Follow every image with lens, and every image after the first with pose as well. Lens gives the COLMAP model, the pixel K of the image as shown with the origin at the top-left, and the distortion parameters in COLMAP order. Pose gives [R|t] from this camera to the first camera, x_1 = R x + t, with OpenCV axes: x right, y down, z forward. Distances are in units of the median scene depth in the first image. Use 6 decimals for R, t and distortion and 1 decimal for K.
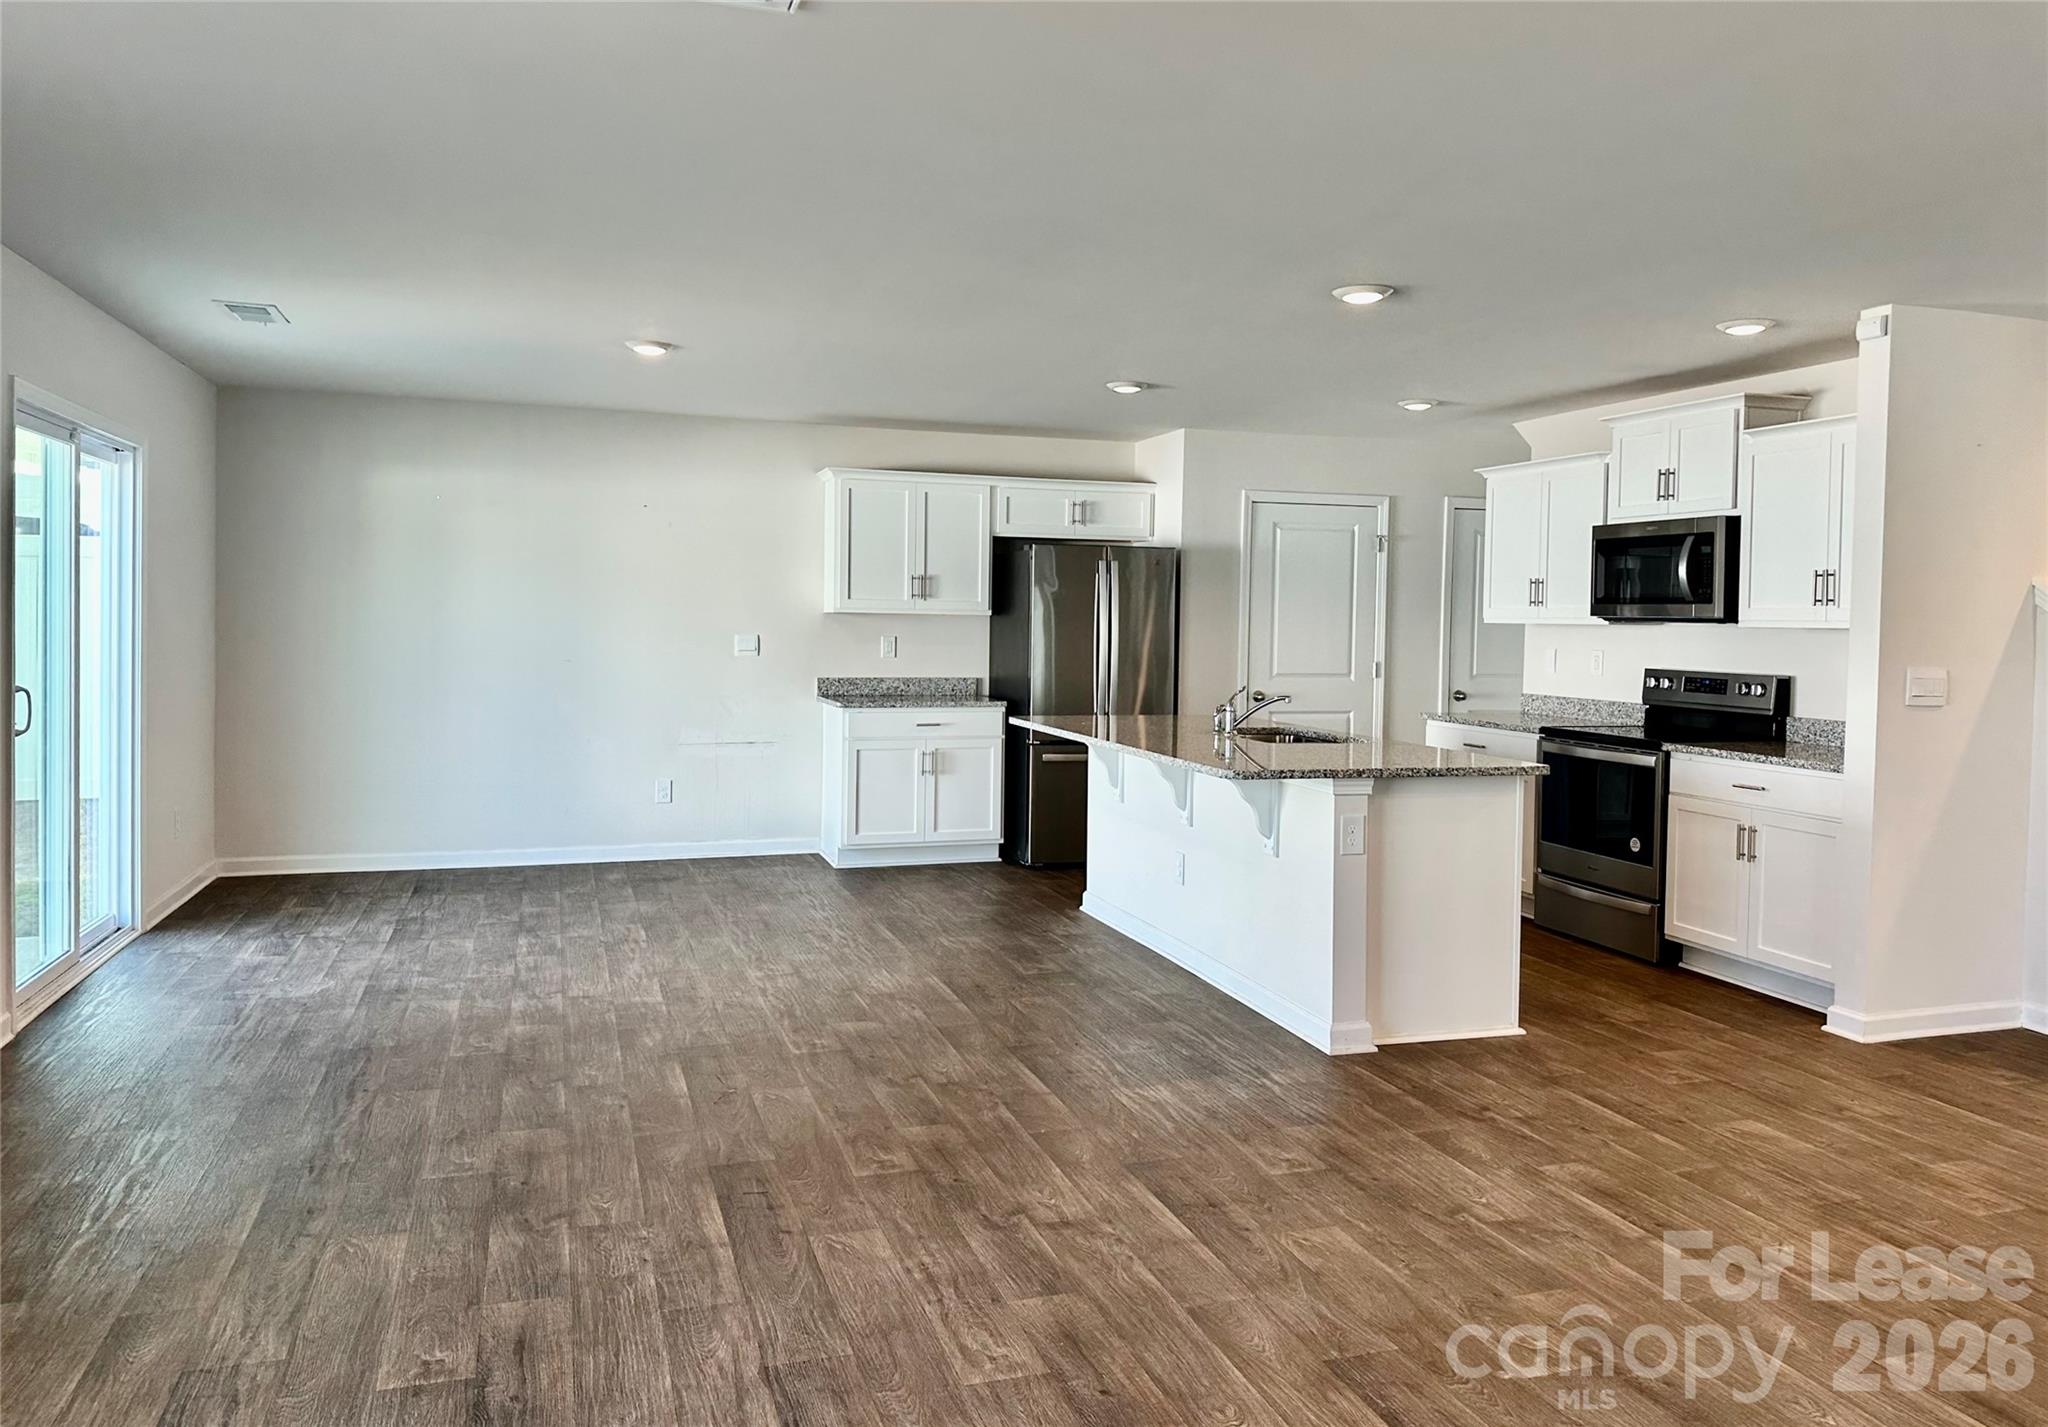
lens RADIAL K [[1444.1, 0, 1020.1], [0, 1444.1, 657.0], [0, 0, 1]] dist [0.080147, -0.094406]
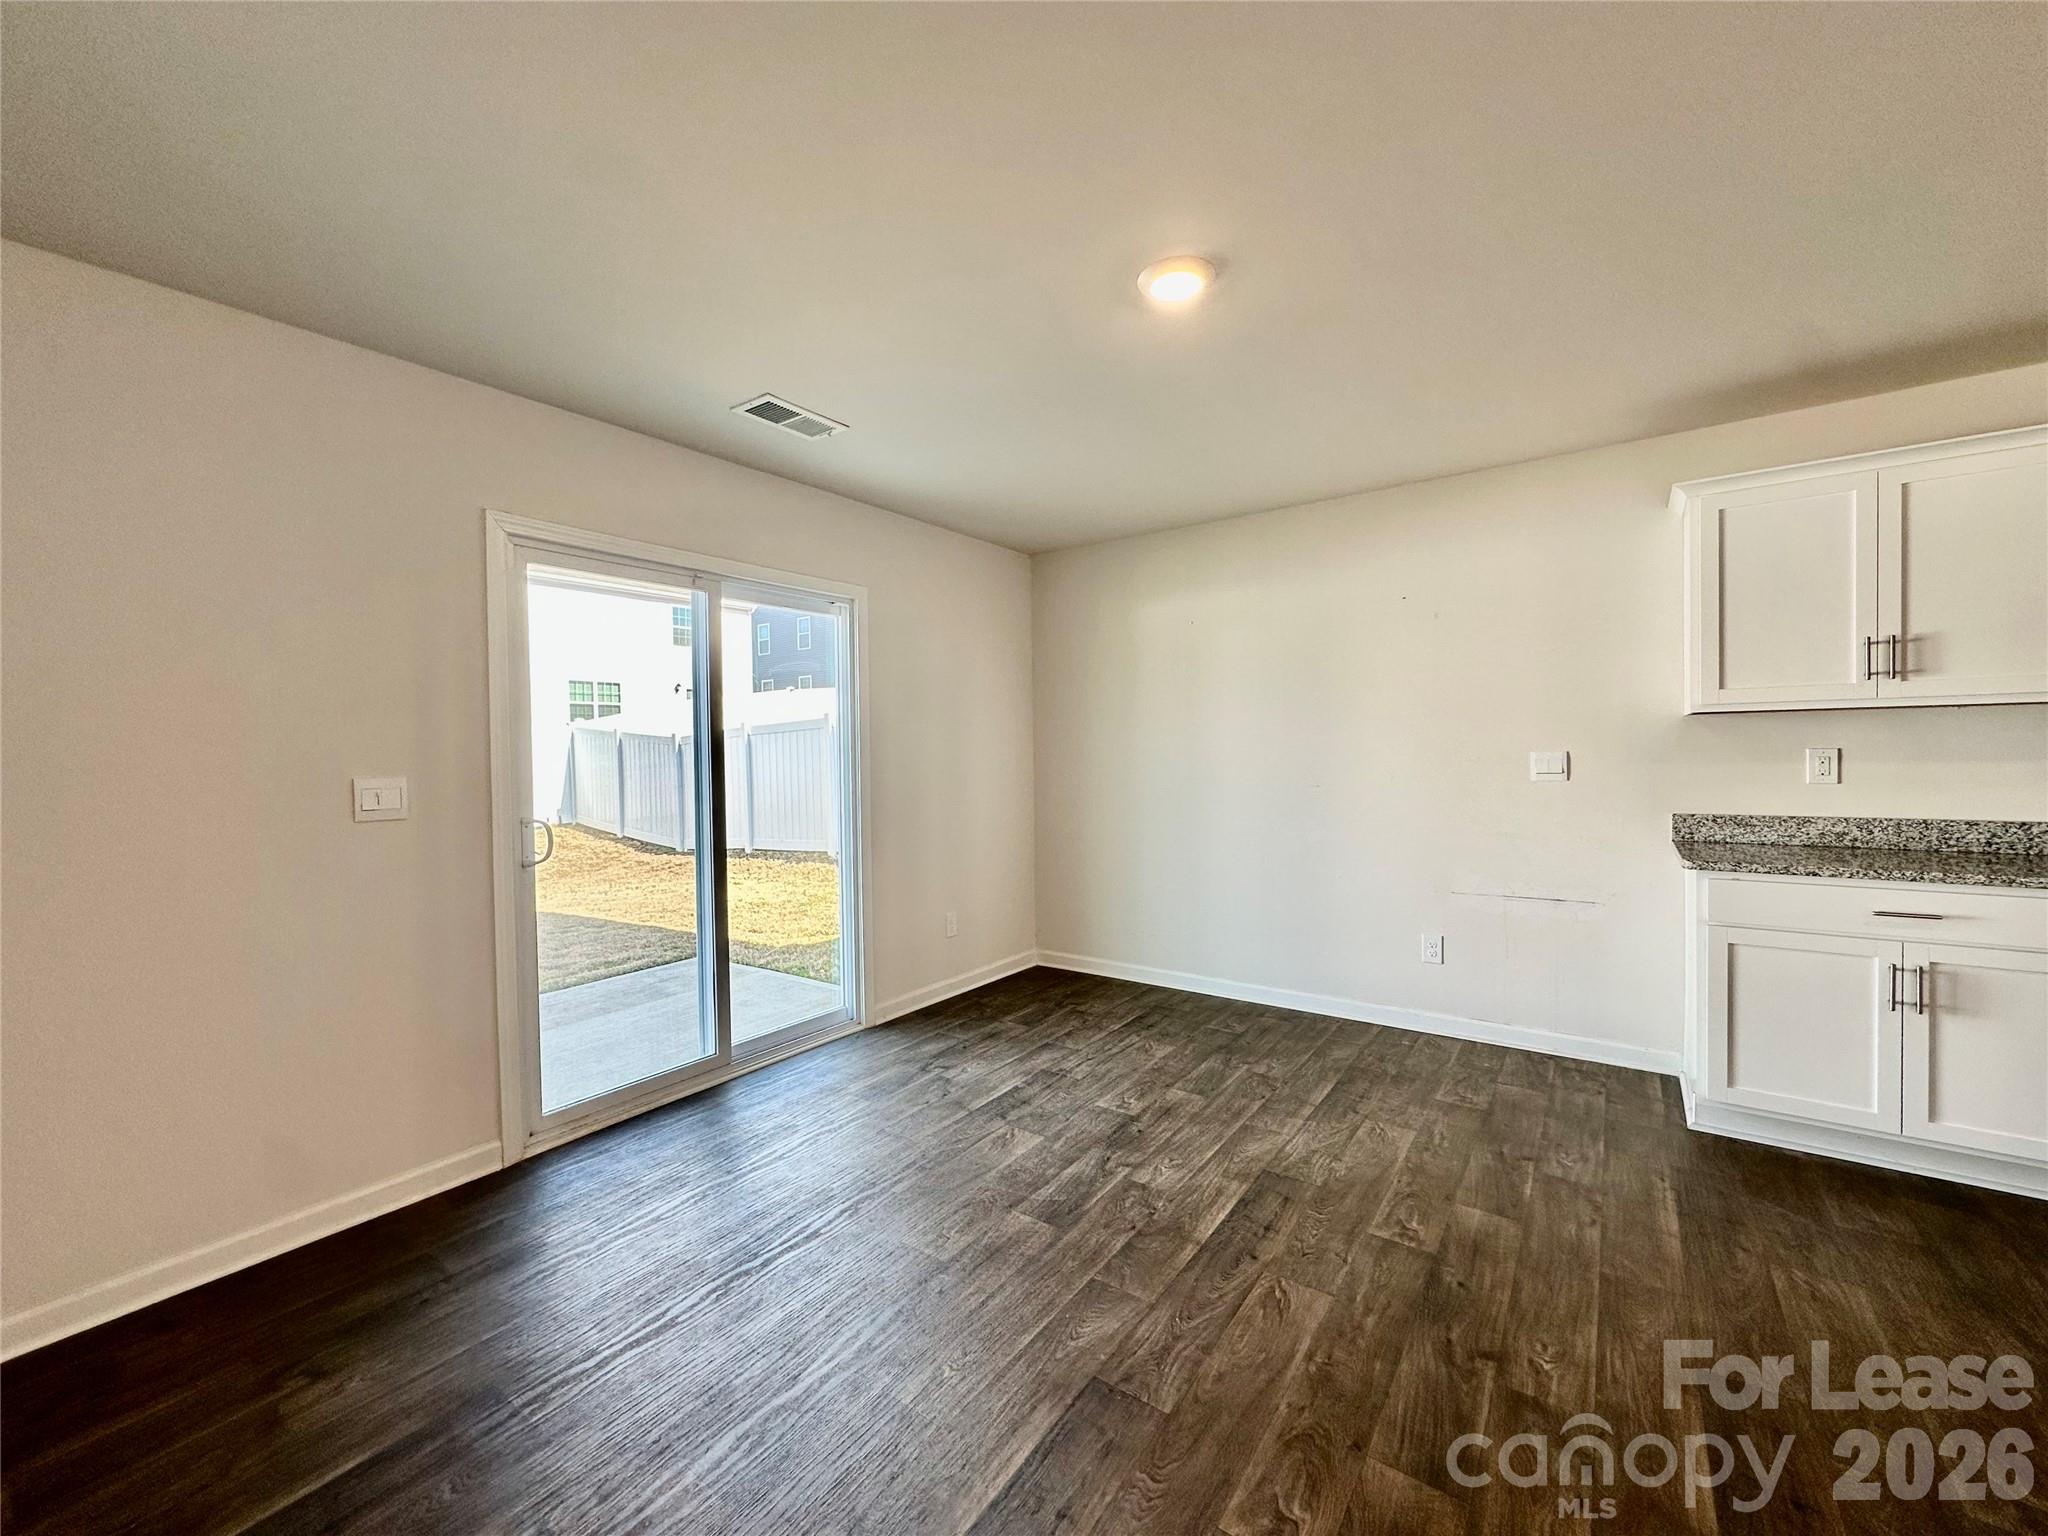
lens RADIAL K [[825.0, 0, 1016.9], [0, 825.0, 767.1], [0, 0, 1]] dist [-0.001908, -0.000602]
pose [[0.581973, -0.007809, -0.813171, -0.011012], [0.004721, 0.999969, -0.006223, -0.008454], [0.813194, -0.000217, 0.581992, 0.753053]]
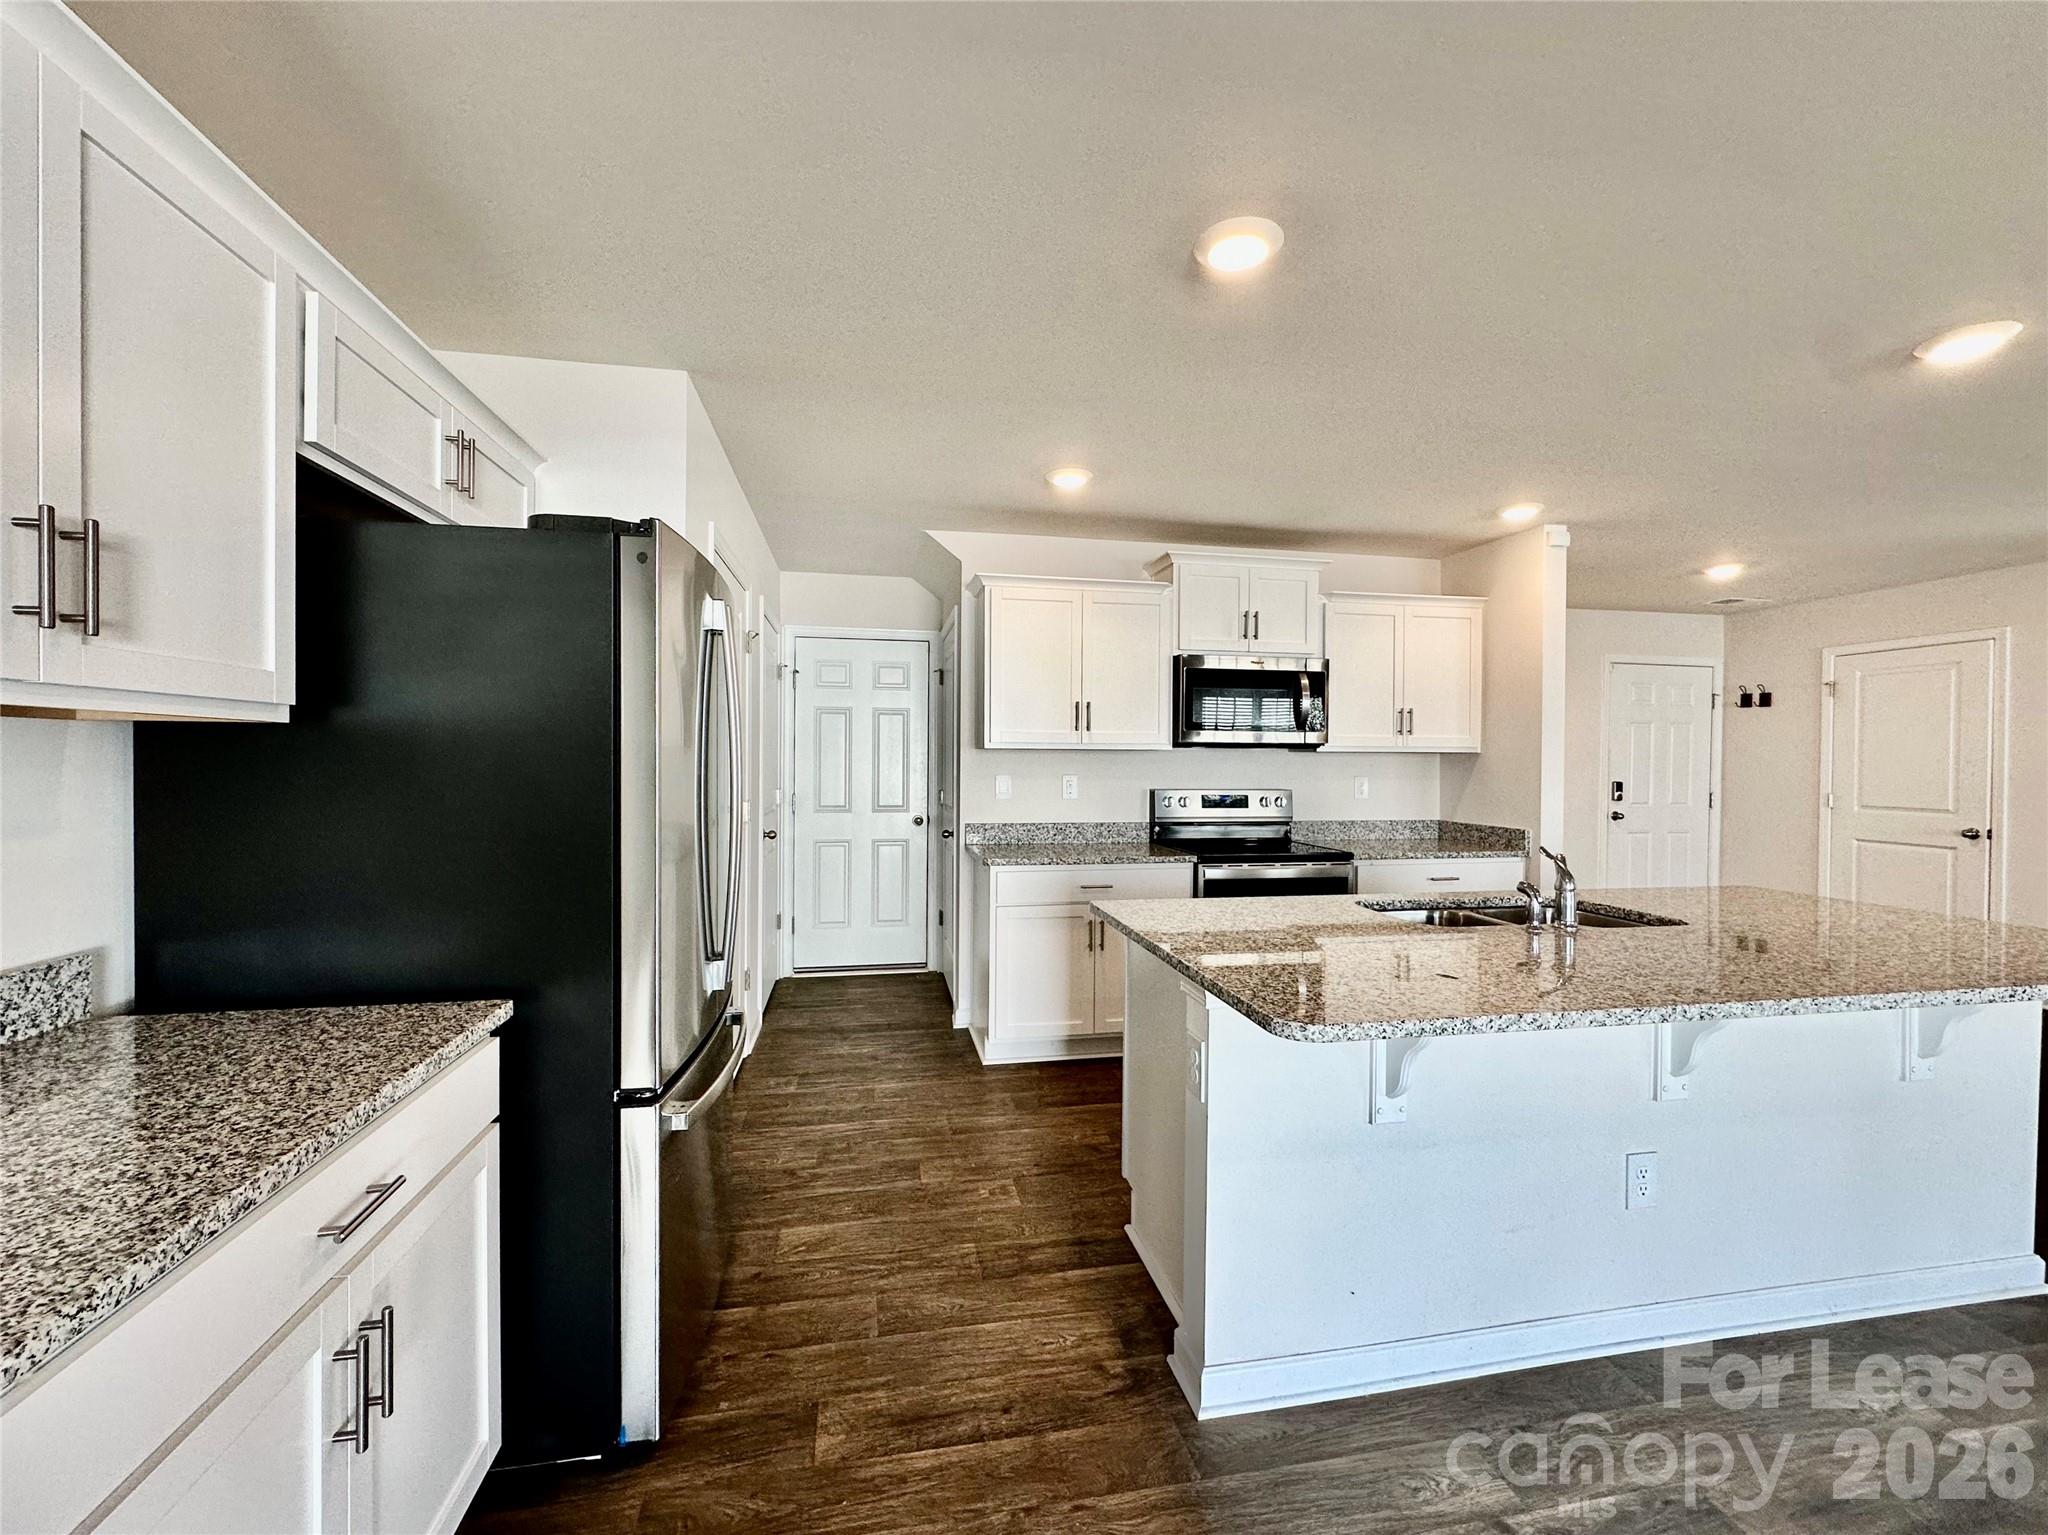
lens RADIAL K [[836.1, 0, 1014.3], [0, 836.1, 768.1], [0, 0, 1]] dist [0.000197, 0.000130]
pose [[0.118196, -0.025065, 0.992674, -0.241026], [0.021029, 0.999520, 0.022733, -0.029144], [-0.992768, 0.018188, 0.118666, 1.184834]]
